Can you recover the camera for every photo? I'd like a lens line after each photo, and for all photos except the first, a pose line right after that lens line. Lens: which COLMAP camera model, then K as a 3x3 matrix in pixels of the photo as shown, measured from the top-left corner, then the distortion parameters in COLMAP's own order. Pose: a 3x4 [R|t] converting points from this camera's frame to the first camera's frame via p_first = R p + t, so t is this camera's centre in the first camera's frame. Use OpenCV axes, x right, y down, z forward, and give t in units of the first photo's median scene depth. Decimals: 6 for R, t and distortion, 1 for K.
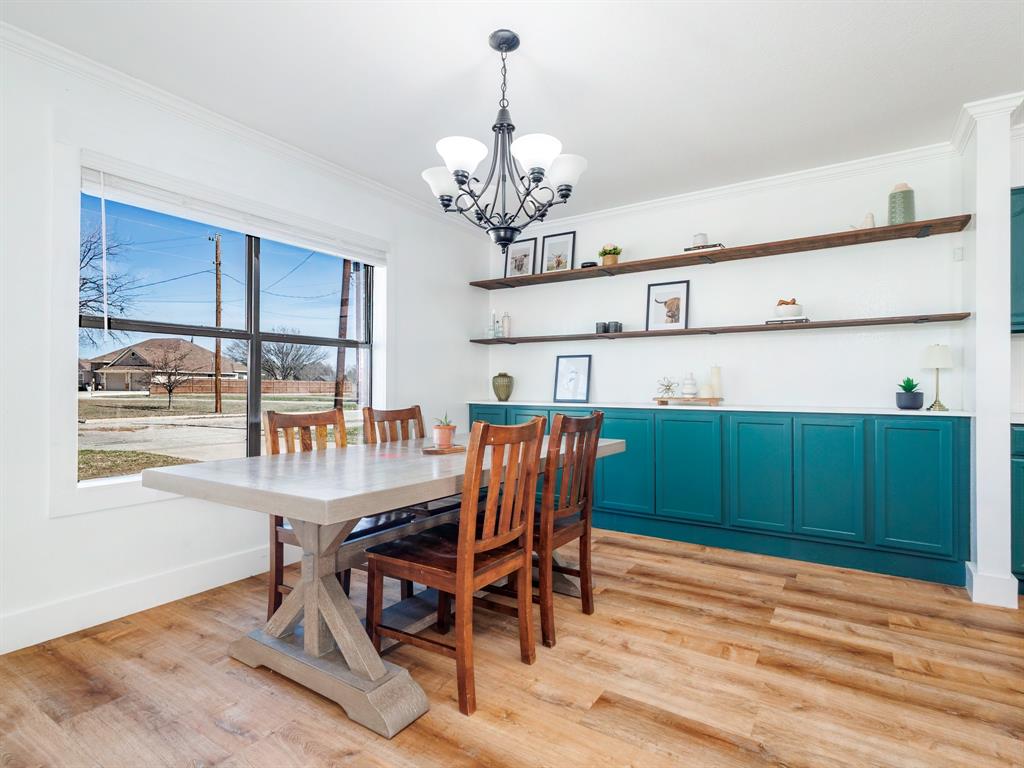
lens RADIAL K [[530.4, 0, 511.7], [0, 530.4, 379.7], [0, 0, 1]] dist [0.017418, -0.004674]
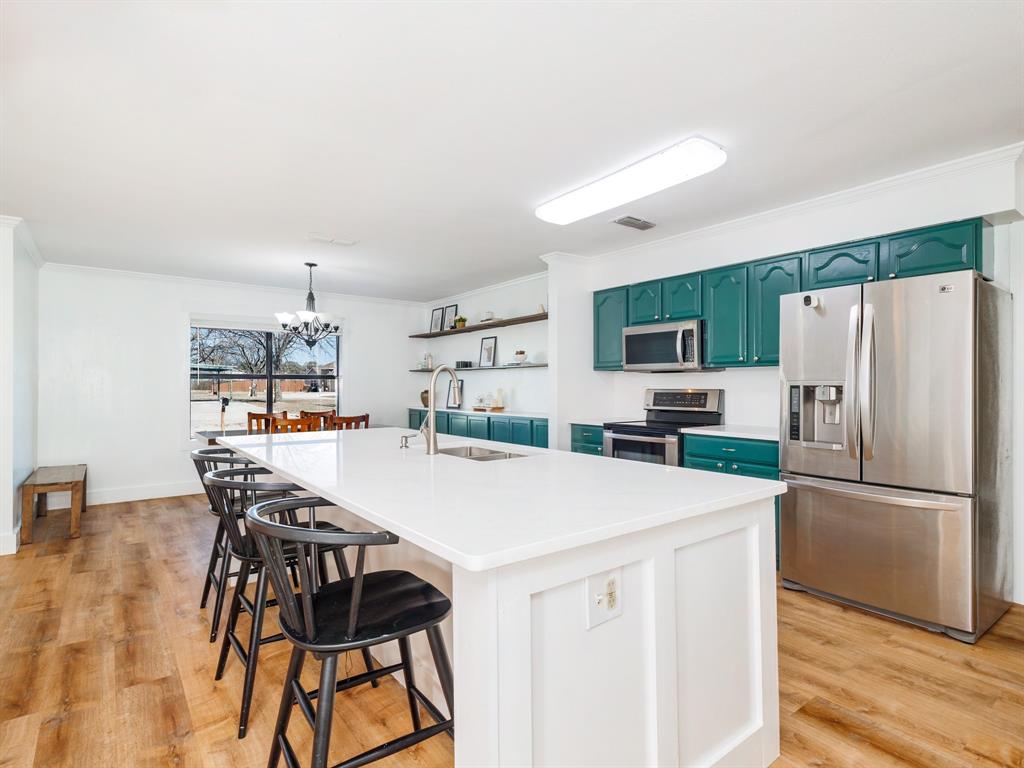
lens RADIAL K [[530.4, 0, 506.1], [0, 530.4, 386.6], [0, 0, 1]] dist [0.017418, -0.004674]
pose [[0.938720, -0.006524, -0.344620, 1.252965], [0.011793, 0.999843, 0.013195, -0.067300], [0.344480, -0.016450, 0.938650, -0.752349]]
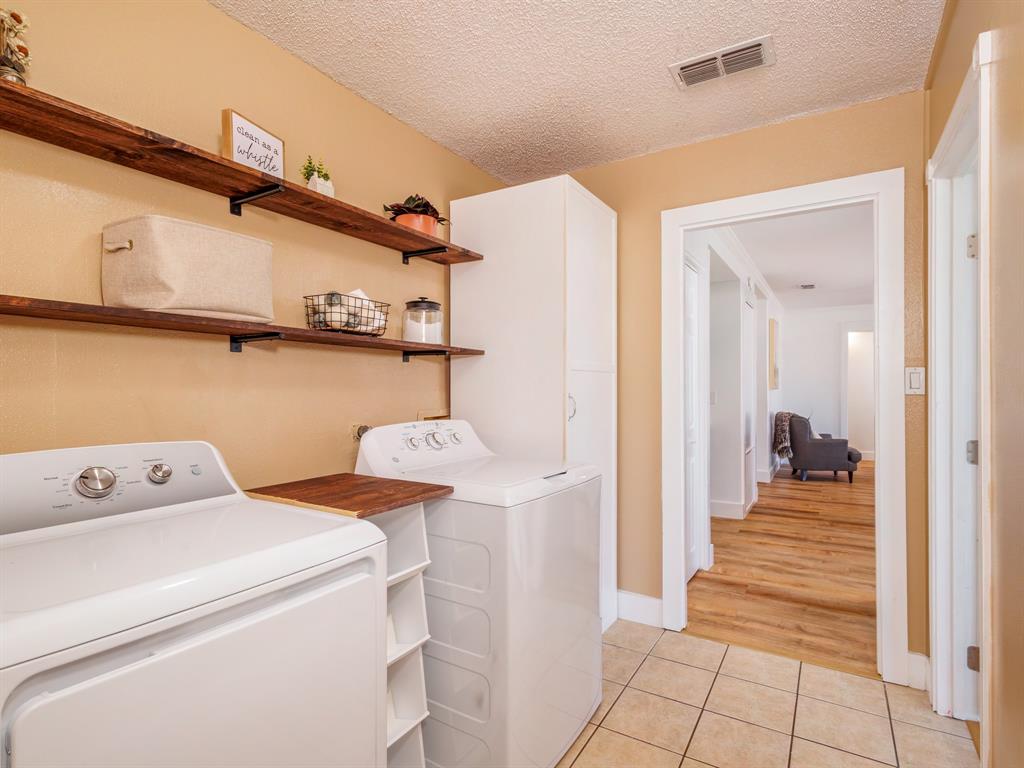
lens RADIAL K [[530.4, 0, 510.9], [0, 530.4, 384.9], [0, 0, 1]] dist [0.017418, -0.004674]
pose [[-0.999556, -0.006798, -0.029020, 2.454470], [-0.006502, 0.999926, -0.010293, -0.050323], [0.029088, -0.010100, -0.999526, 1.382396]]
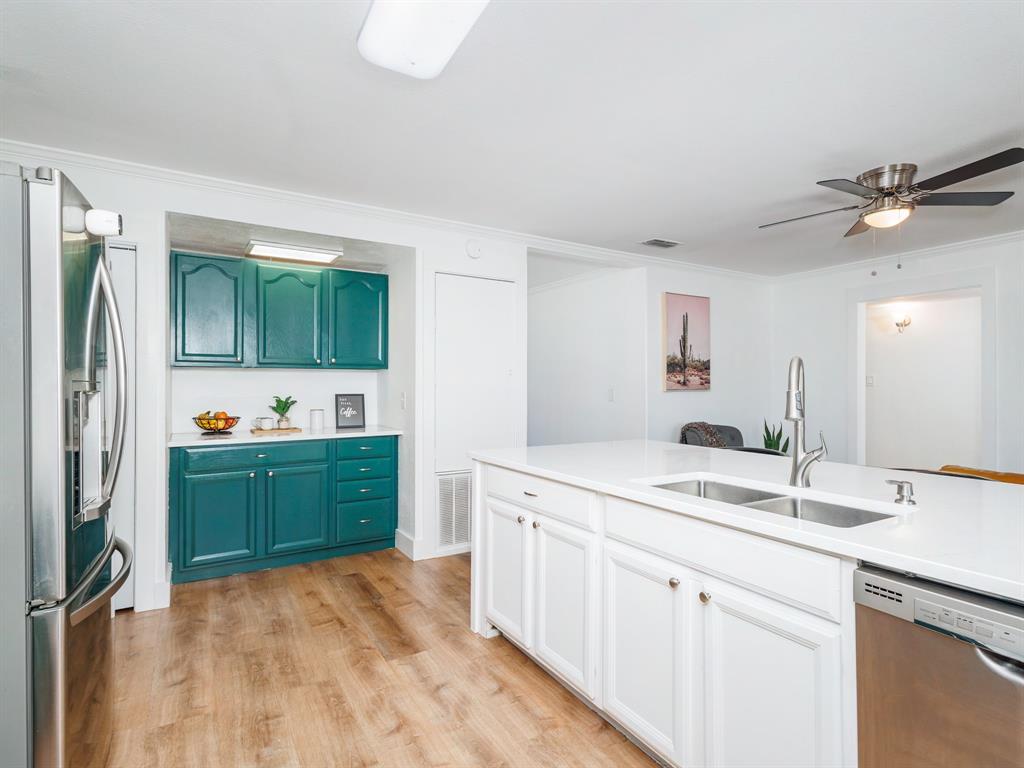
lens RADIAL K [[530.4, 0, 504.9], [0, 530.4, 385.0], [0, 0, 1]] dist [0.017418, -0.004674]
pose [[-0.897388, -0.003267, 0.441230, 0.869260], [-0.008860, 0.999904, -0.010617, -0.052331], [-0.441153, -0.013437, -0.897331, 0.735158]]
